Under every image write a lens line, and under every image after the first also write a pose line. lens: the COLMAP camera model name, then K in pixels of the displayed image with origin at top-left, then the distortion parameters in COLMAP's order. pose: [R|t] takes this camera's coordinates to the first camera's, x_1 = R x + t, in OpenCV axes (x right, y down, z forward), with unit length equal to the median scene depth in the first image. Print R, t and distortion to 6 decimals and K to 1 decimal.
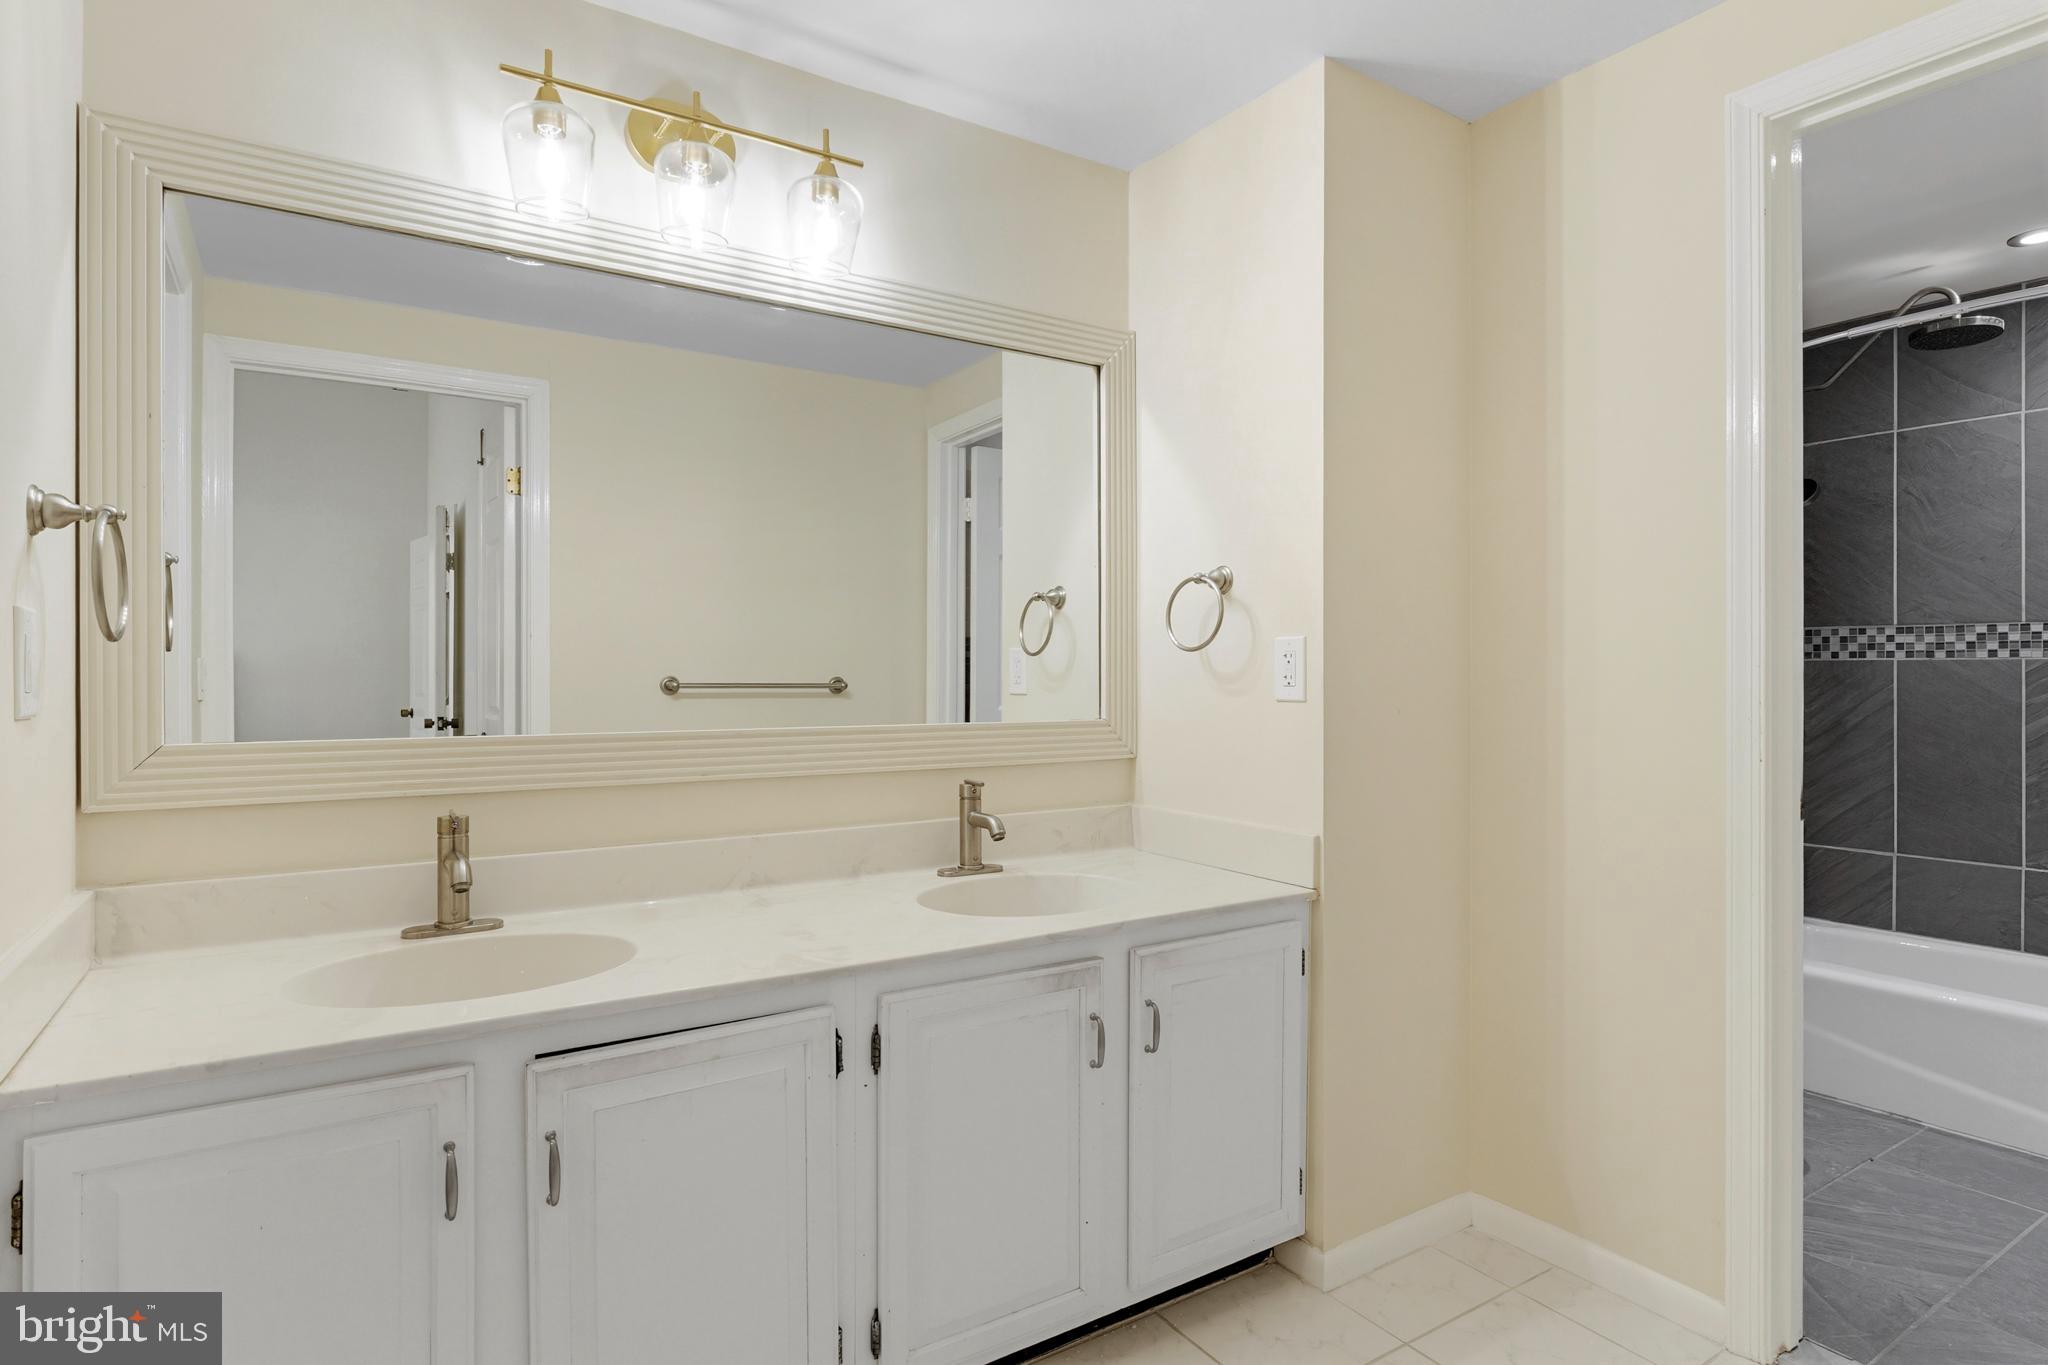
lens RADIAL K [[1099.6, 0, 1024.0], [0, 1099.6, 682.5], [0, 0, 1]] dist [-0.017262, 0.001275]
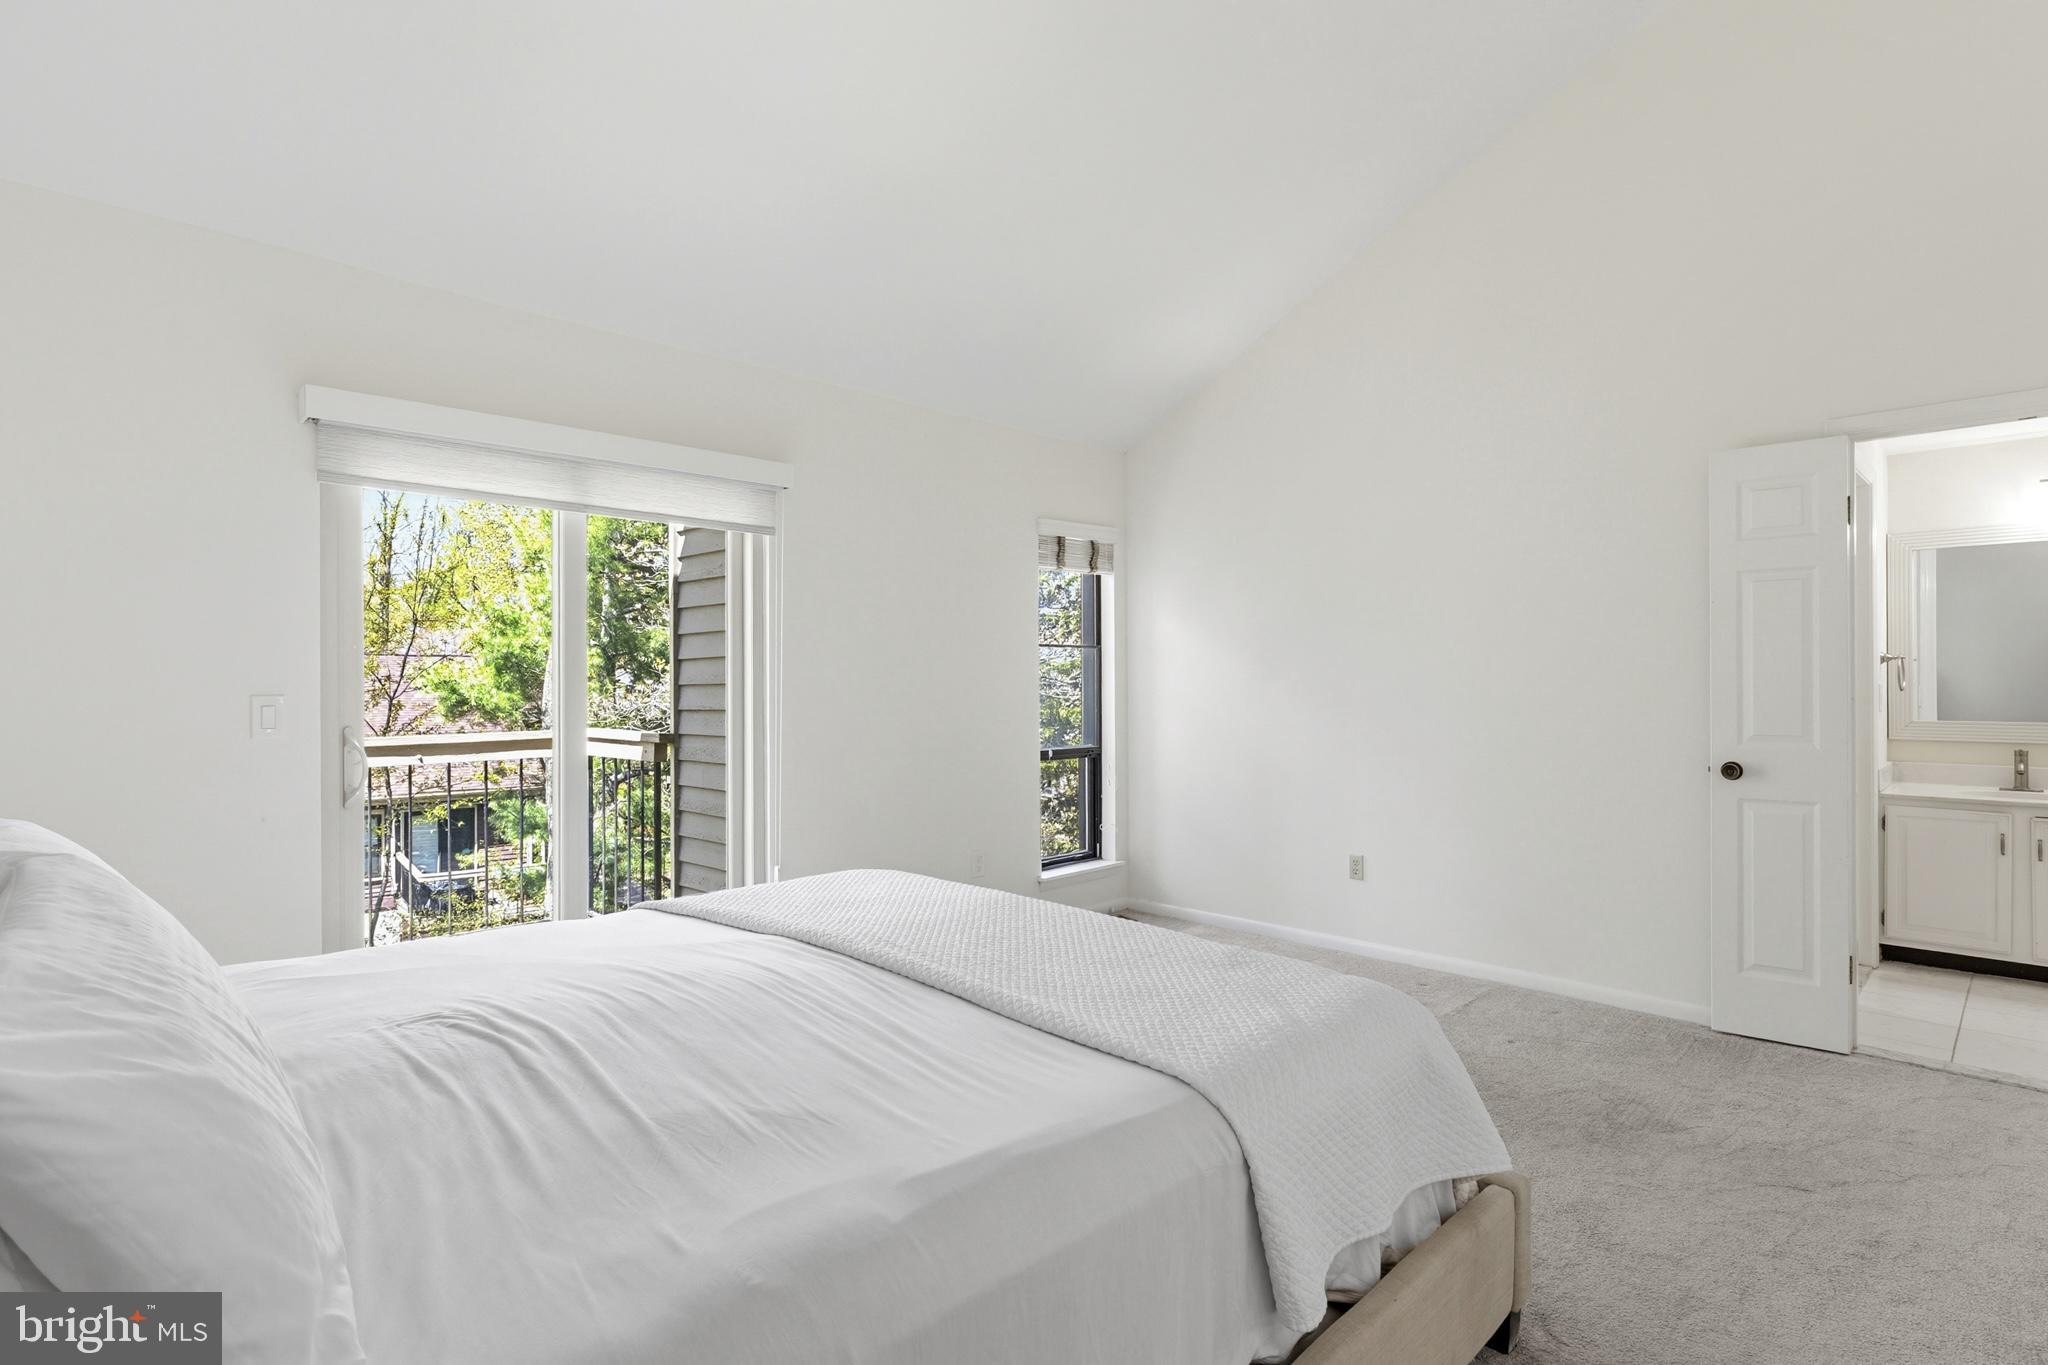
lens RADIAL K [[1019.0, 0, 1017.0], [0, 1019.0, 677.8], [0, 0, 1]] dist [-0.003138, 0.000573]
pose [[0.193133, -0.000504, -0.981173, 1.731071], [-0.003052, 0.999995, -0.001114, -0.061672], [0.981168, 0.003210, 0.193130, -2.296900]]
